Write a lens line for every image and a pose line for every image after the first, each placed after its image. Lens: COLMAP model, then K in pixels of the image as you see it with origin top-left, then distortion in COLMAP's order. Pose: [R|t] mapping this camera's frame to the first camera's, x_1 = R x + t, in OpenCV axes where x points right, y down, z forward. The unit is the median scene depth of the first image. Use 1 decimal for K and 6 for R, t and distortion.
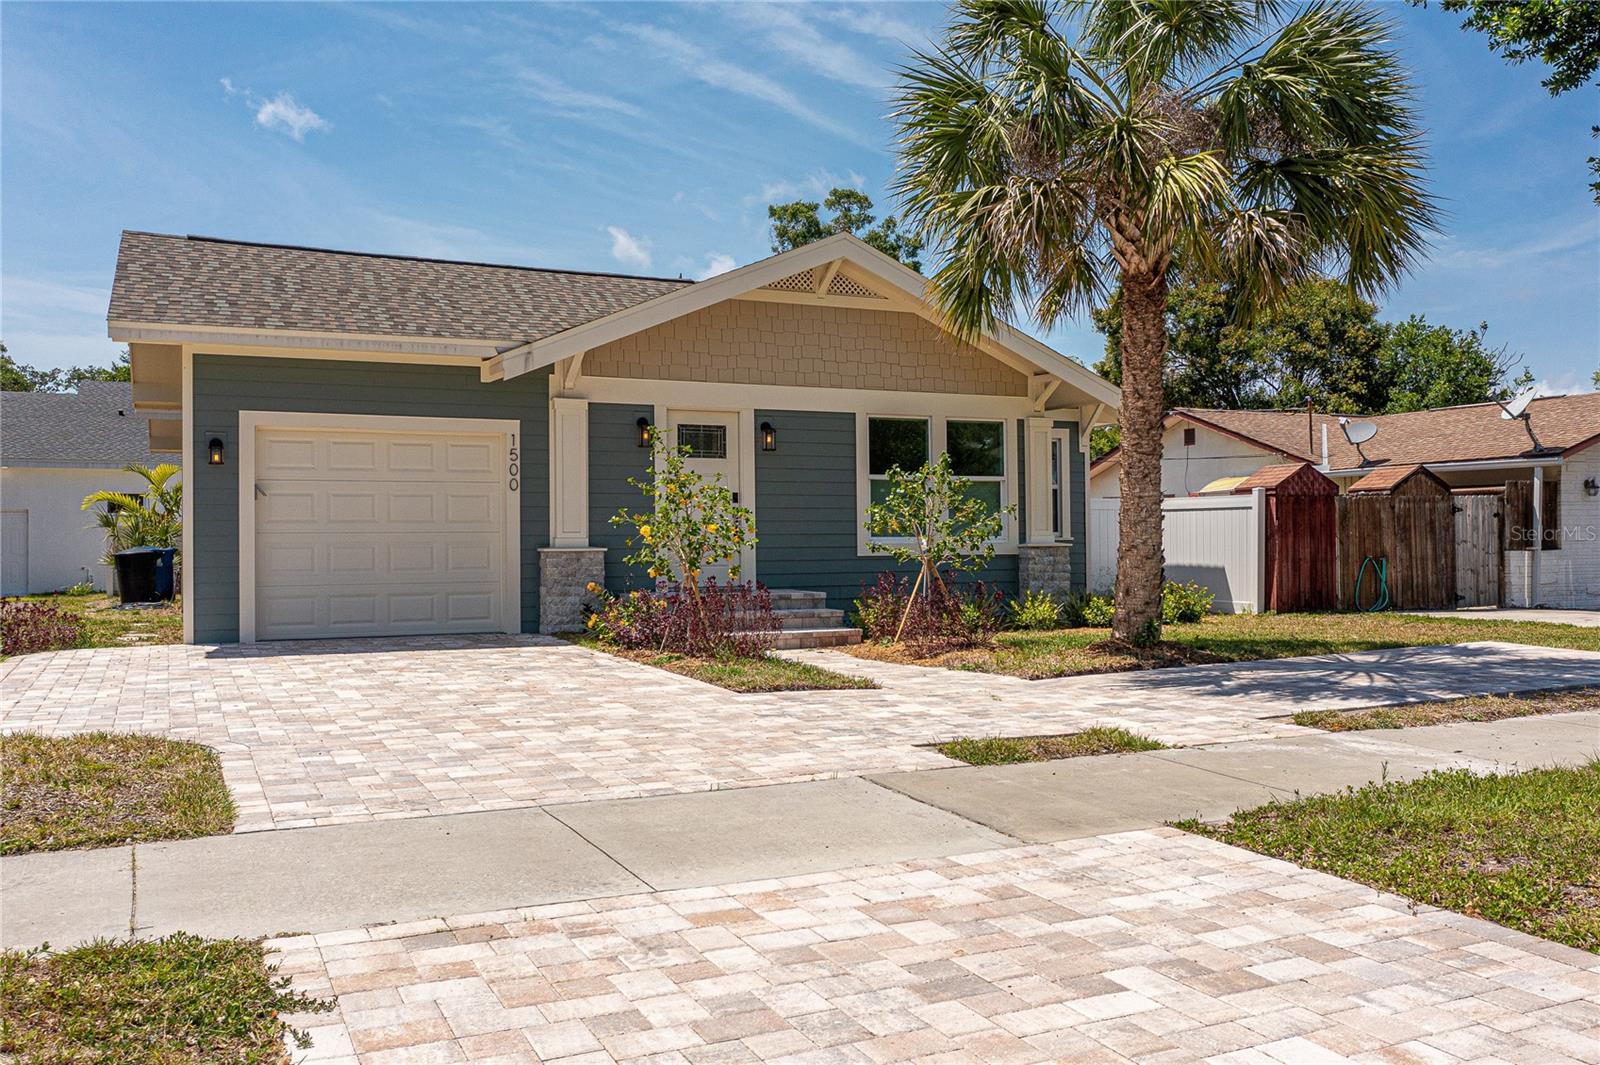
lens RADIAL K [[1372.6, 0, 868.6], [0, 1372.6, 540.5], [0, 0, 1]] dist [-0.009361, -0.003160]
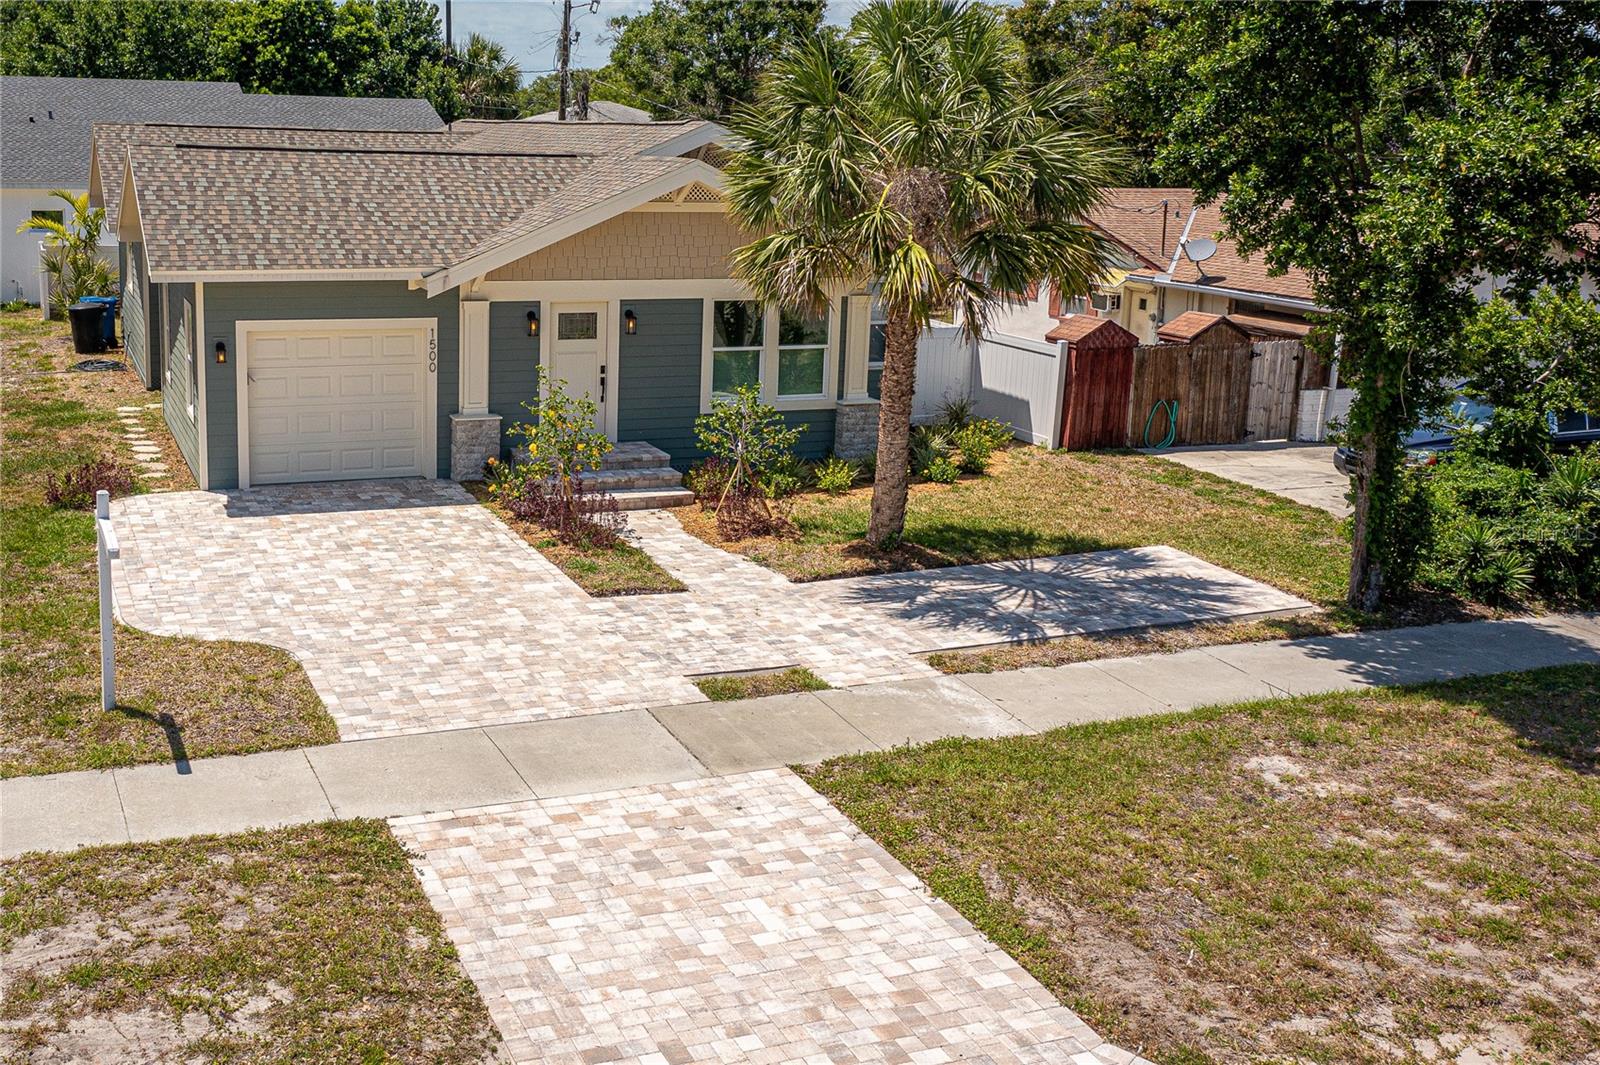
lens RADIAL K [[1582.7, 0, 604.9], [0, 1582.7, 484.0], [0, 0, 1]] dist [-0.015722, 0.014896]
pose [[0.993250, 0.054808, -0.102228, 0.073939], [-0.031116, 0.974921, 0.220366, -0.315058], [0.111742, -0.215698, 0.970046, -0.540382]]
